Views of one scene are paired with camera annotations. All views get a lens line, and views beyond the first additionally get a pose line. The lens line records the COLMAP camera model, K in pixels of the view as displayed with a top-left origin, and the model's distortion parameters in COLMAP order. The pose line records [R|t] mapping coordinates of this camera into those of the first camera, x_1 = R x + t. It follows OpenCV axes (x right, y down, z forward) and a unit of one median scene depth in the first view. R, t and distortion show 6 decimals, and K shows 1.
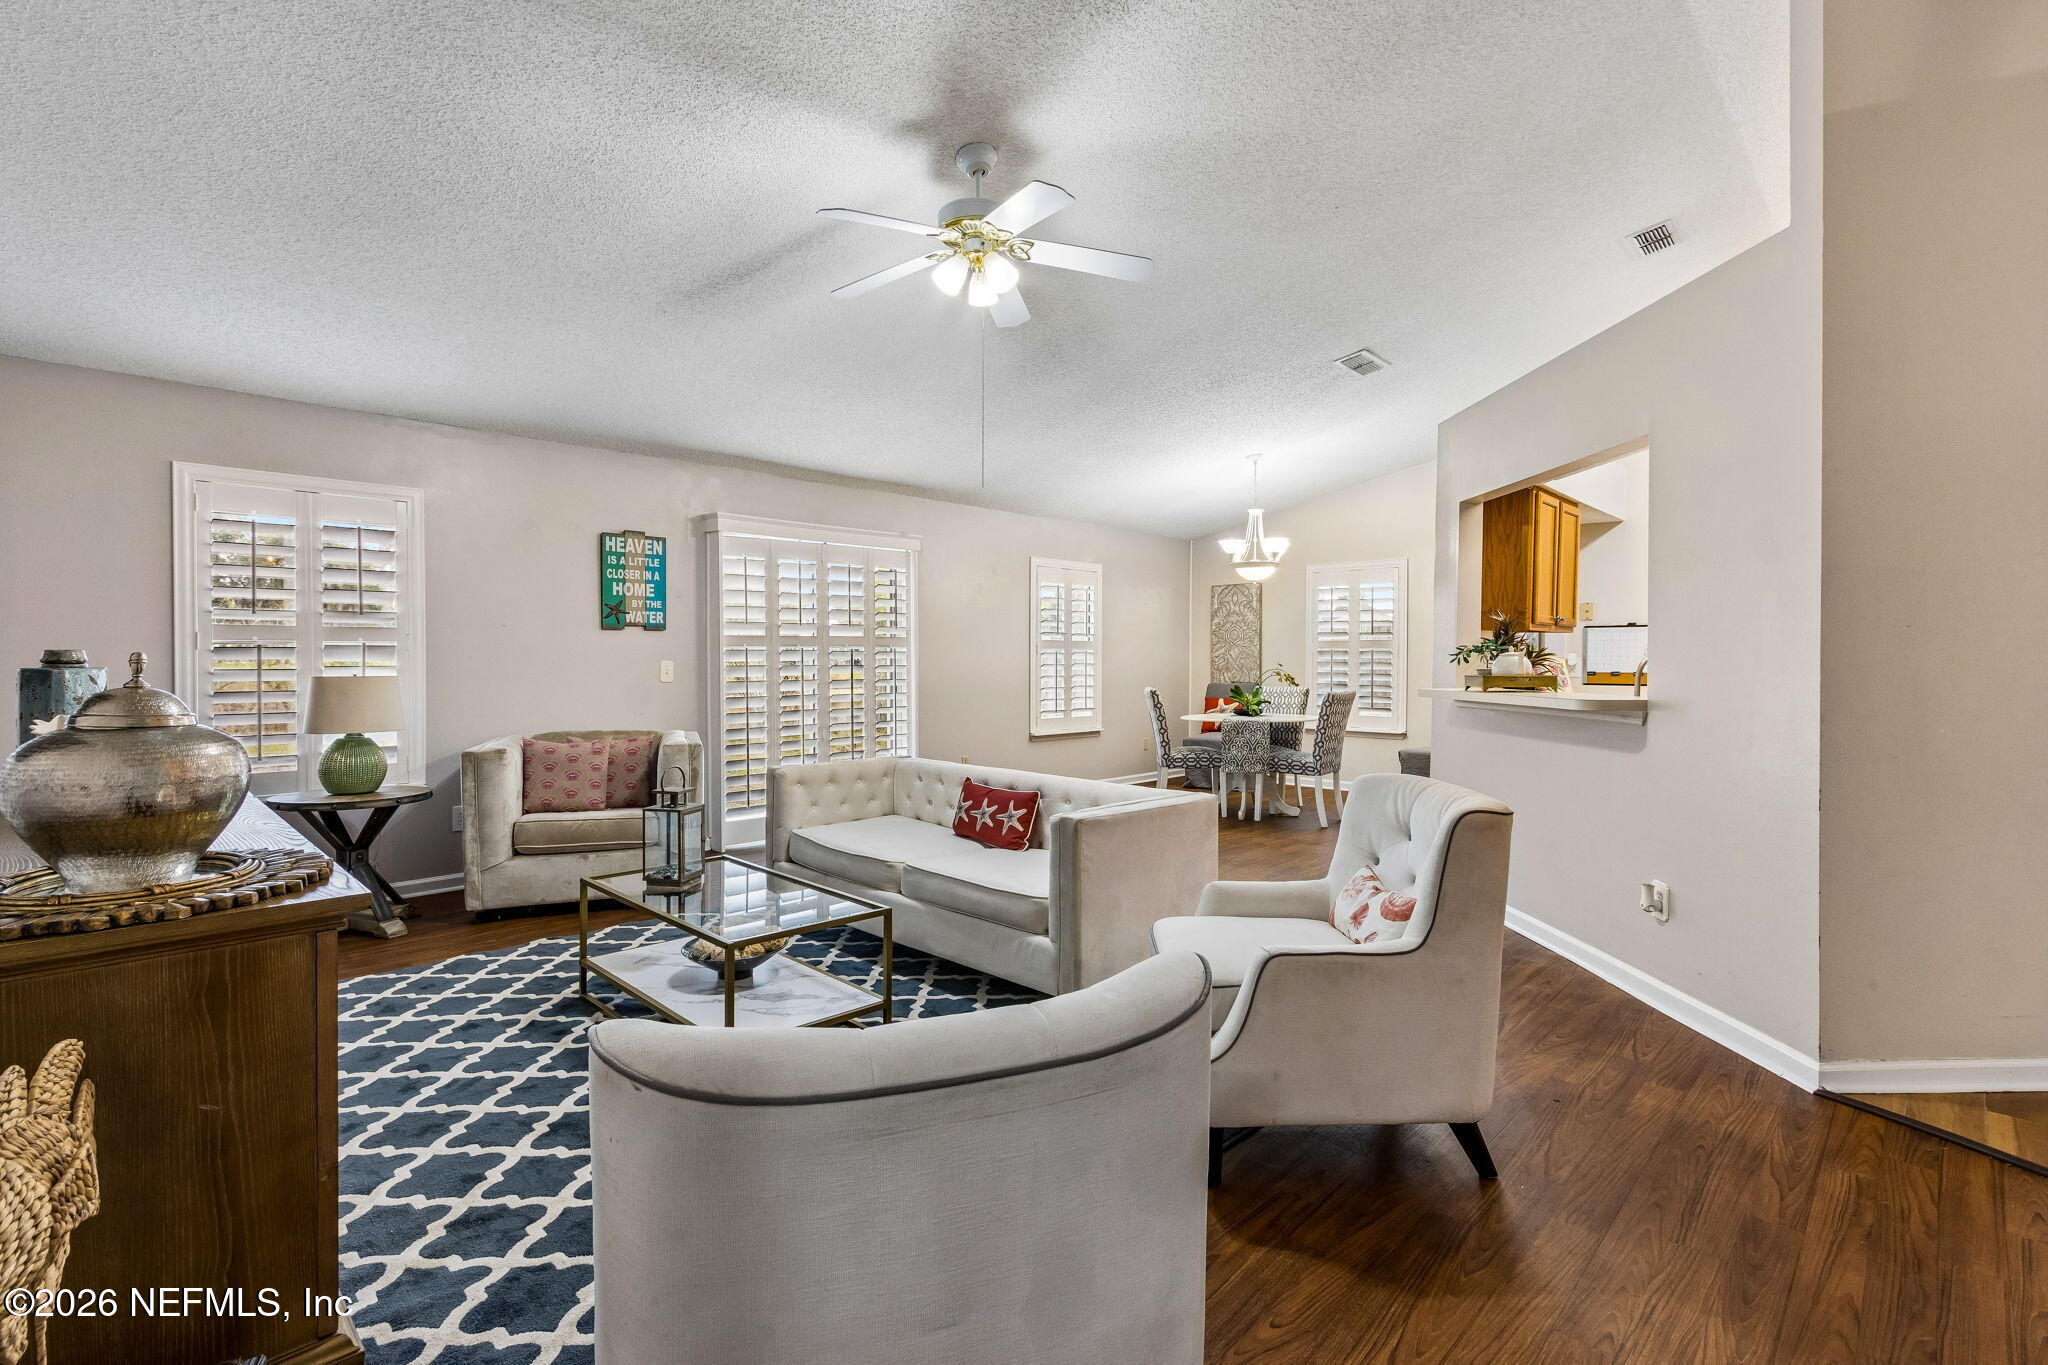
lens RADIAL K [[969.6, 0, 1020.9], [0, 969.6, 670.8], [0, 0, 1]] dist [0.003080, 0.000317]
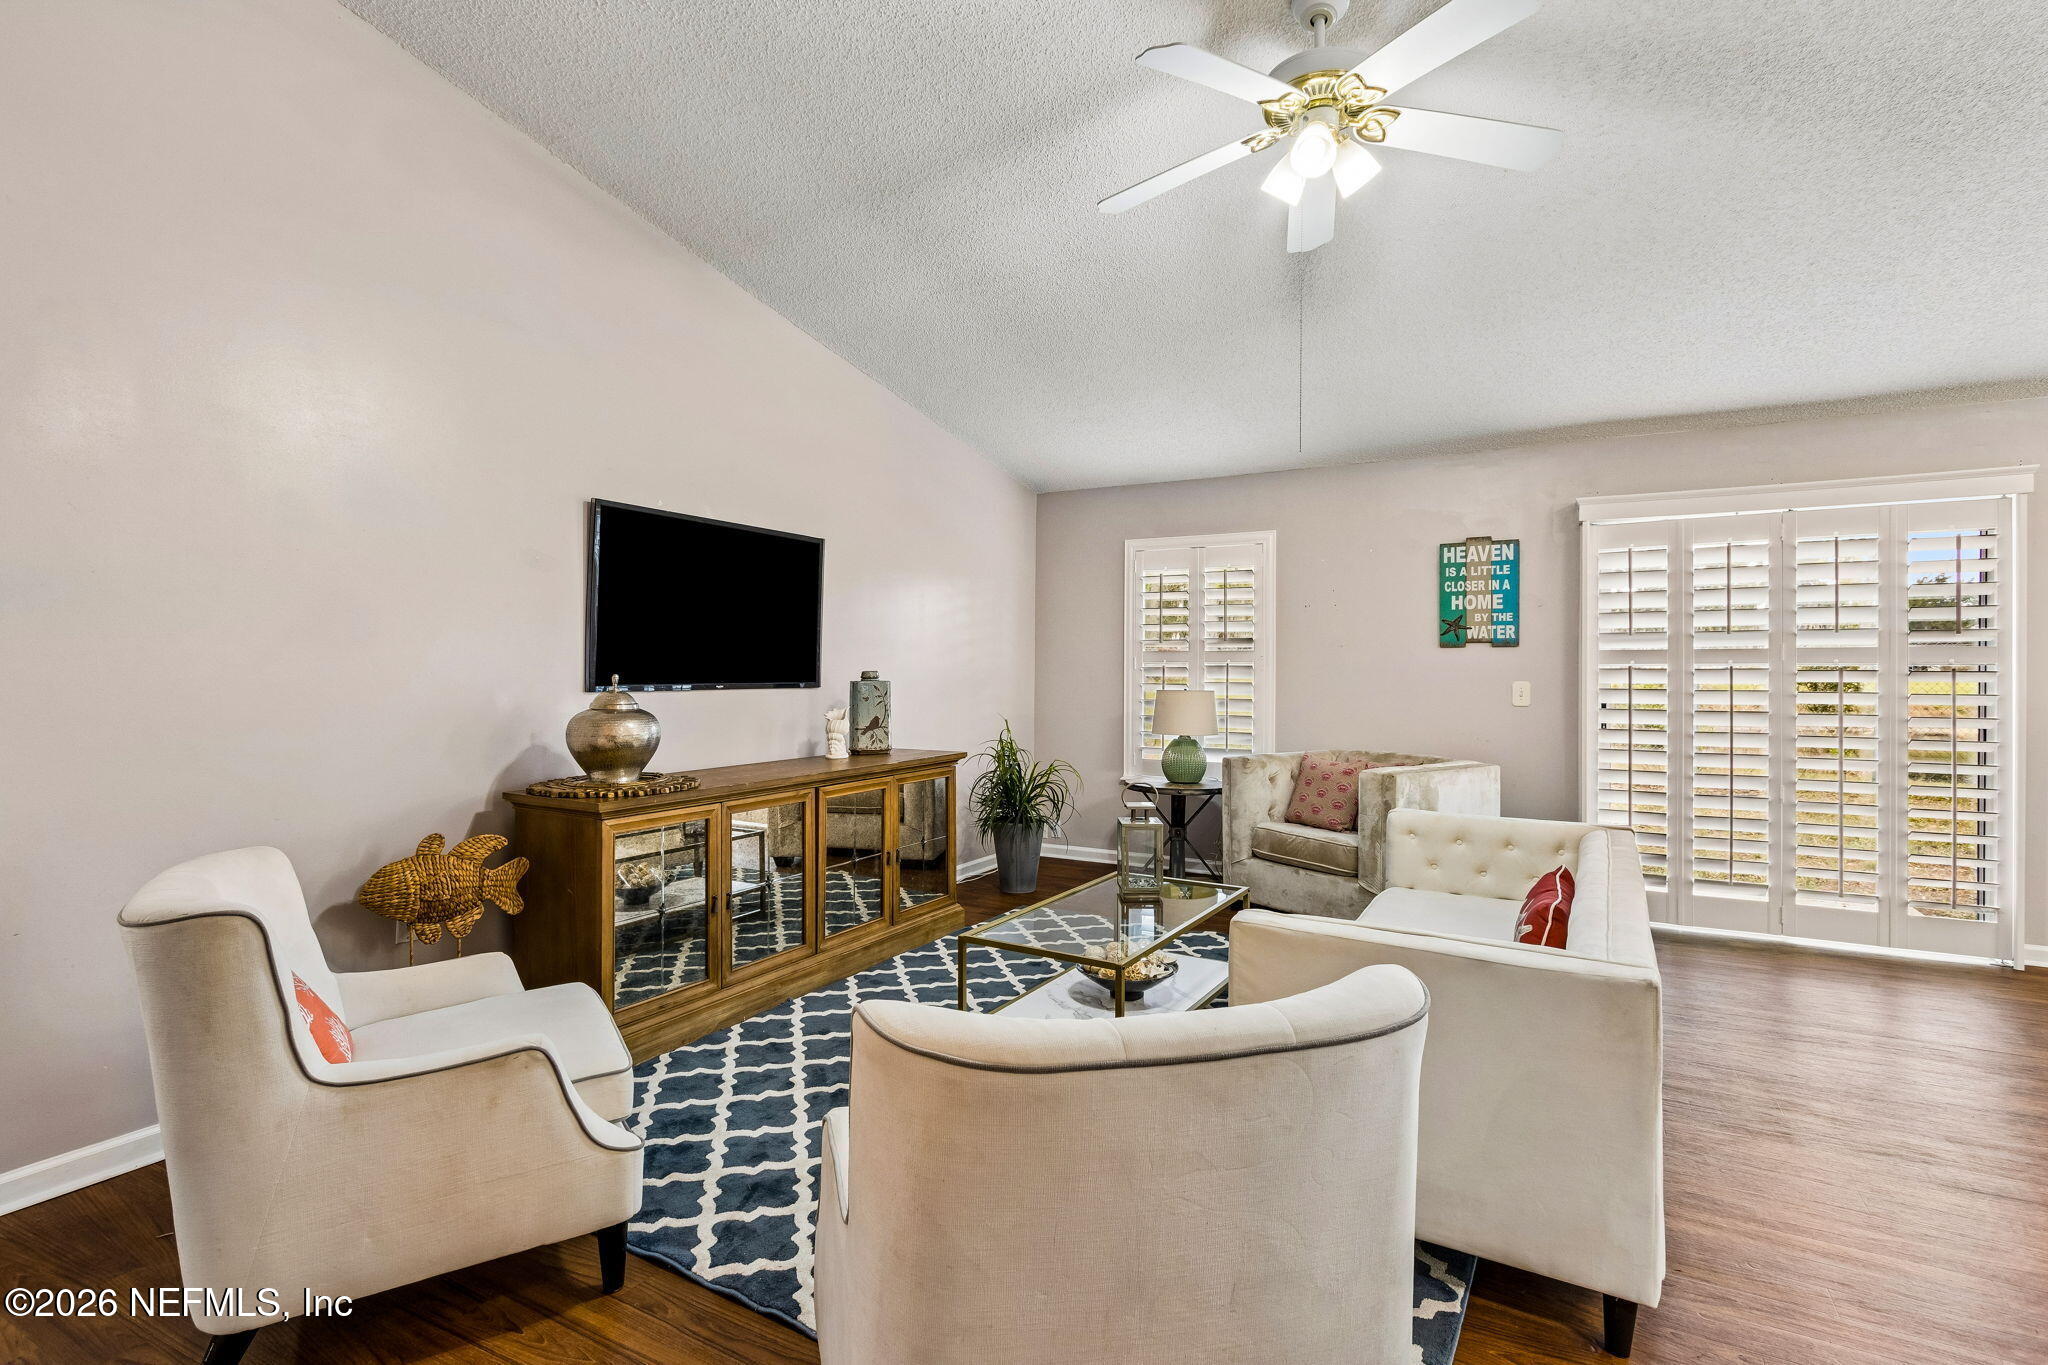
lens RADIAL K [[969.6, 0, 1020.9], [0, 969.6, 670.8], [0, 0, 1]] dist [0.003080, 0.000317]
pose [[0.246952, 0.000242, -0.969028, 0.372010], [-0.017681, 0.999835, -0.004256, -0.008416], [0.968866, 0.018184, 0.246915, 0.366874]]
